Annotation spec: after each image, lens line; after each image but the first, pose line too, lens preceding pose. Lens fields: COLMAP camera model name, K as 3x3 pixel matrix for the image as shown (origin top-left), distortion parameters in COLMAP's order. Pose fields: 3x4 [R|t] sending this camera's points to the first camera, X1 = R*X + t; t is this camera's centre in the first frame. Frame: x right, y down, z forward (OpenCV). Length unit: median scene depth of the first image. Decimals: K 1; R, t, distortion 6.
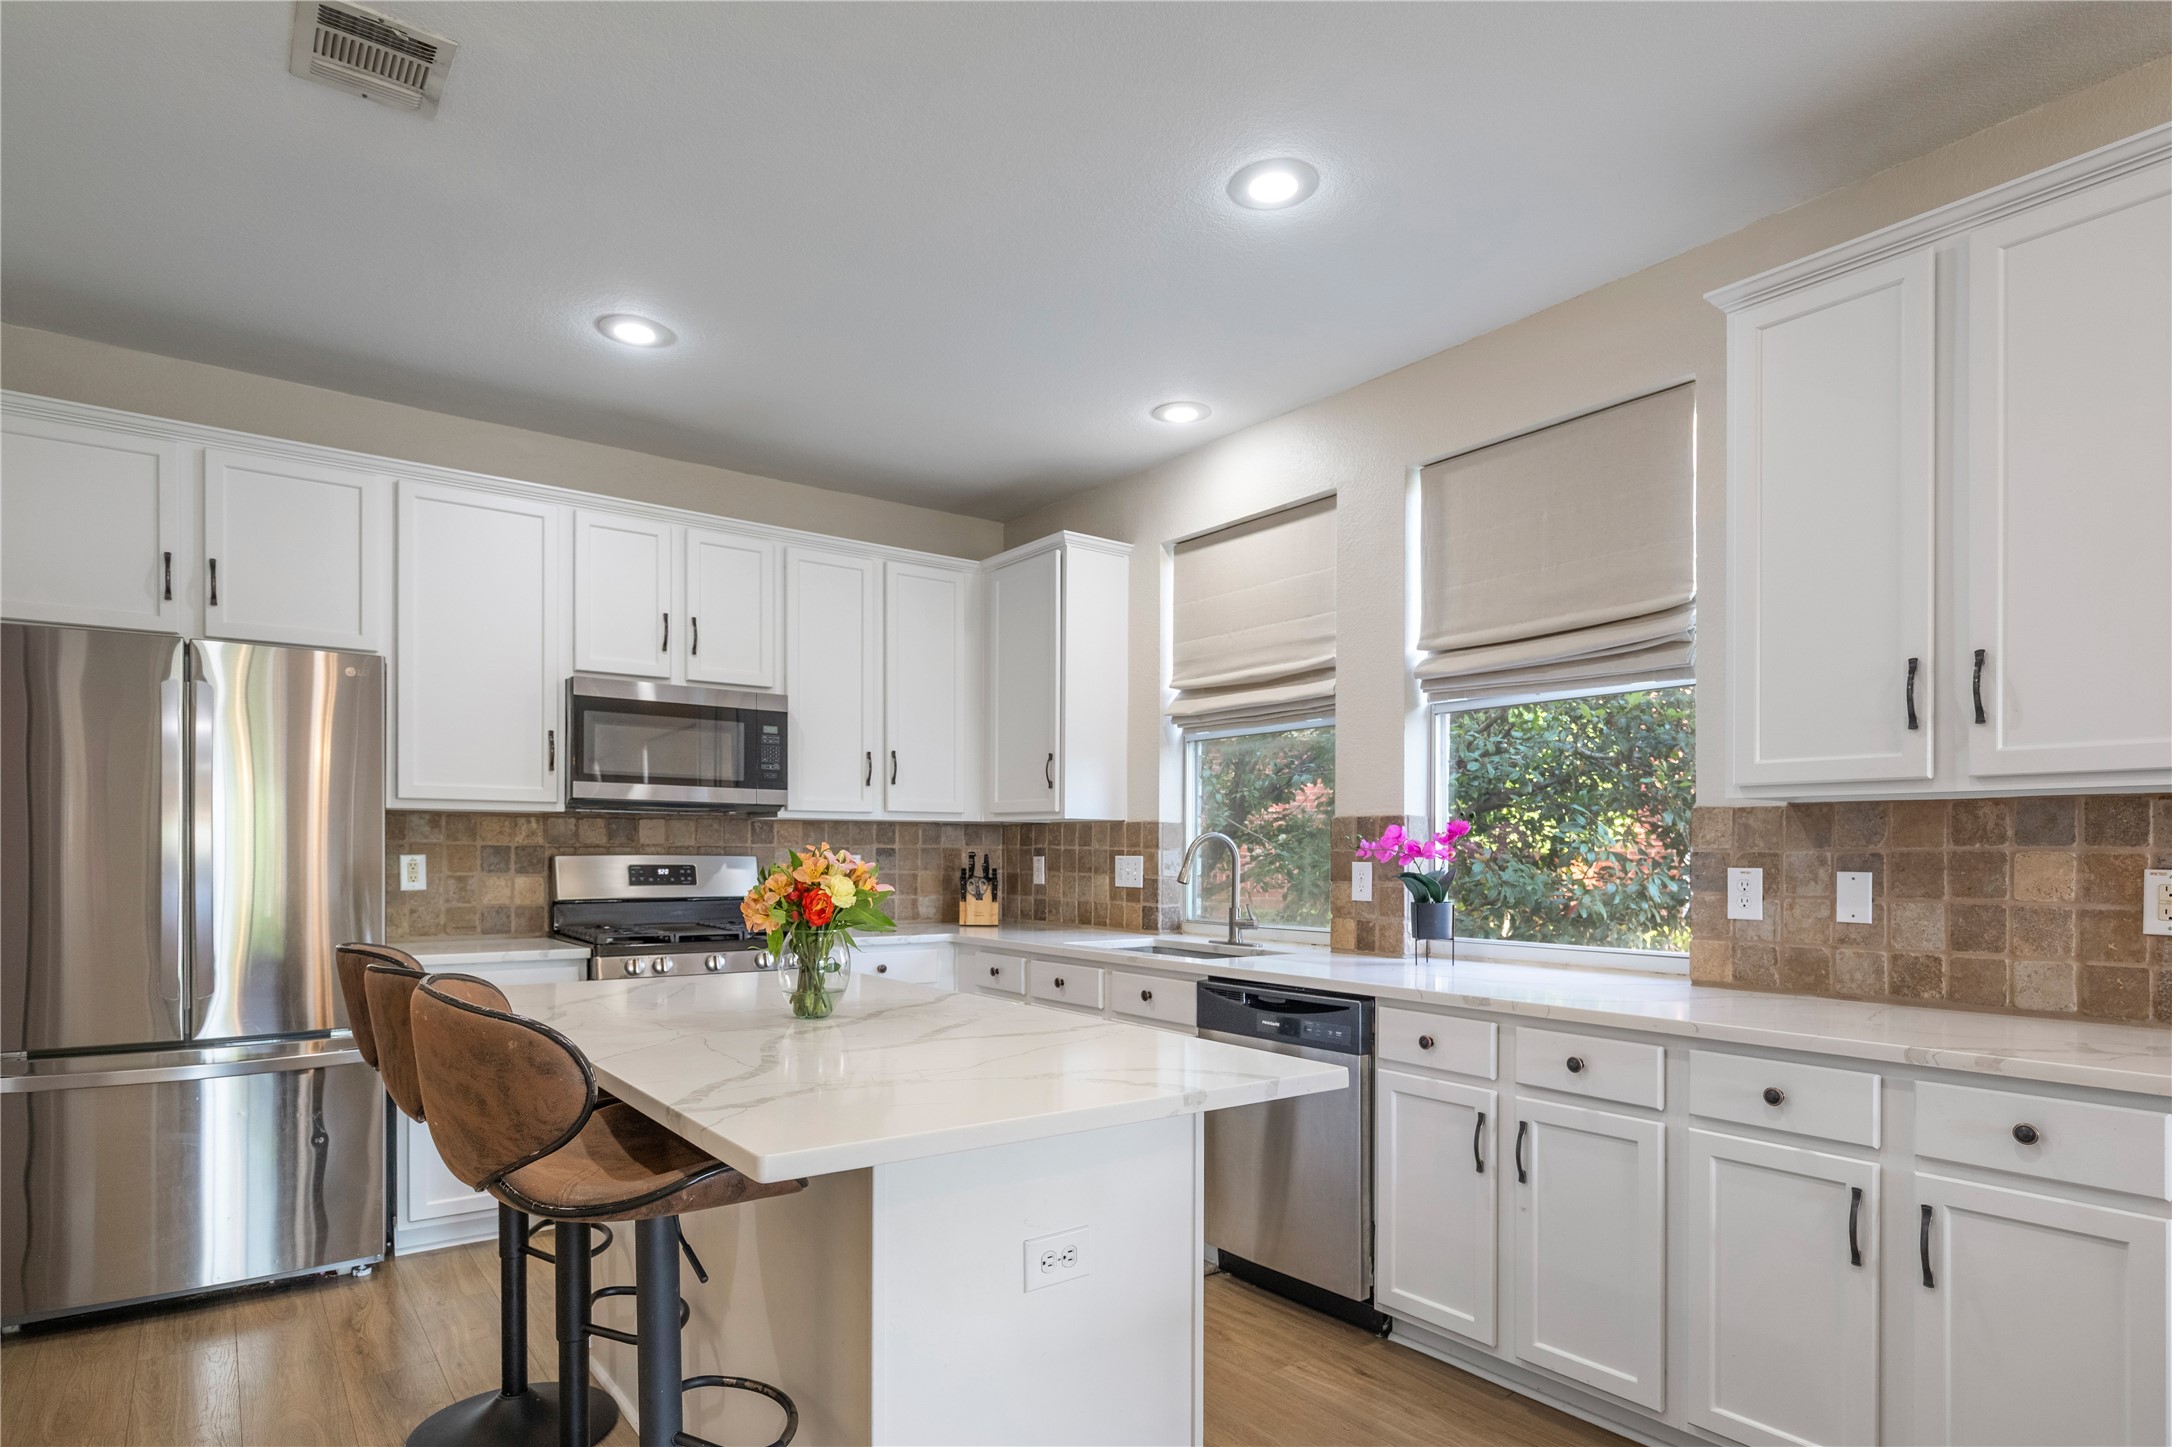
lens RADIAL K [[1160.2, 0, 1088.7], [0, 1160.2, 844.9], [0, 0, 1]] dist [0.016818, -0.000808]
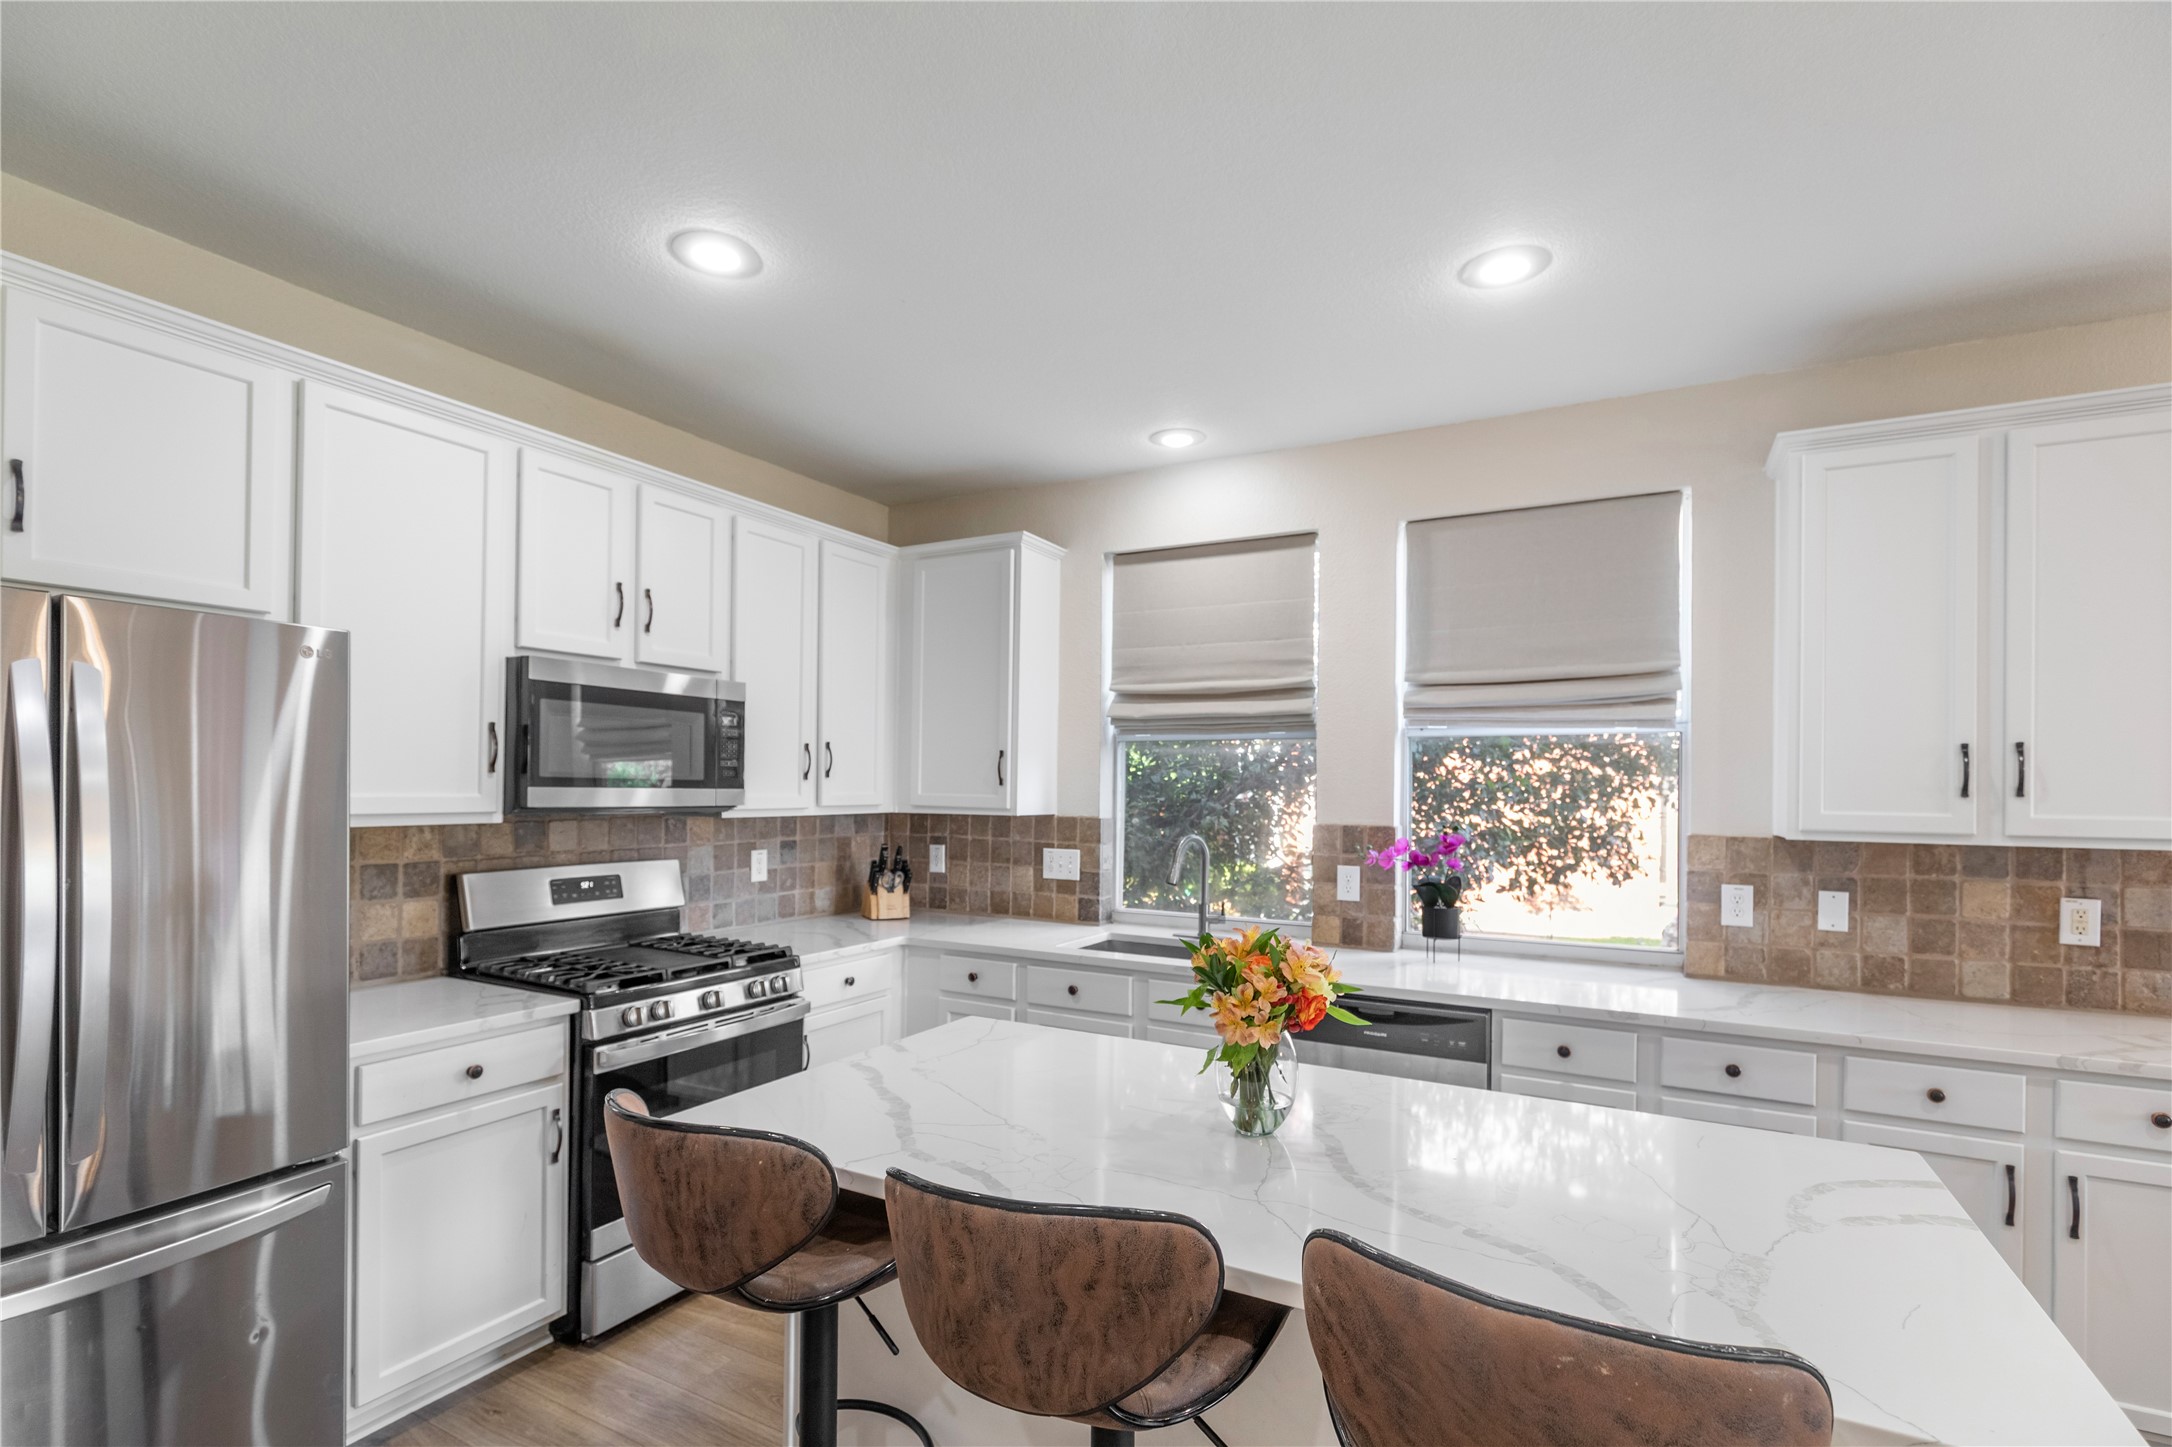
lens RADIAL K [[989.0, 0, 1082.3], [0, 989.0, 781.2], [0, 0, 1]] dist [0.002253, 0.000375]
pose [[0.912002, 0.007584, 0.410116, -0.365332], [-0.008236, 0.999966, -0.000177, -0.060329], [-0.410103, -0.003216, 0.912033, 0.217720]]
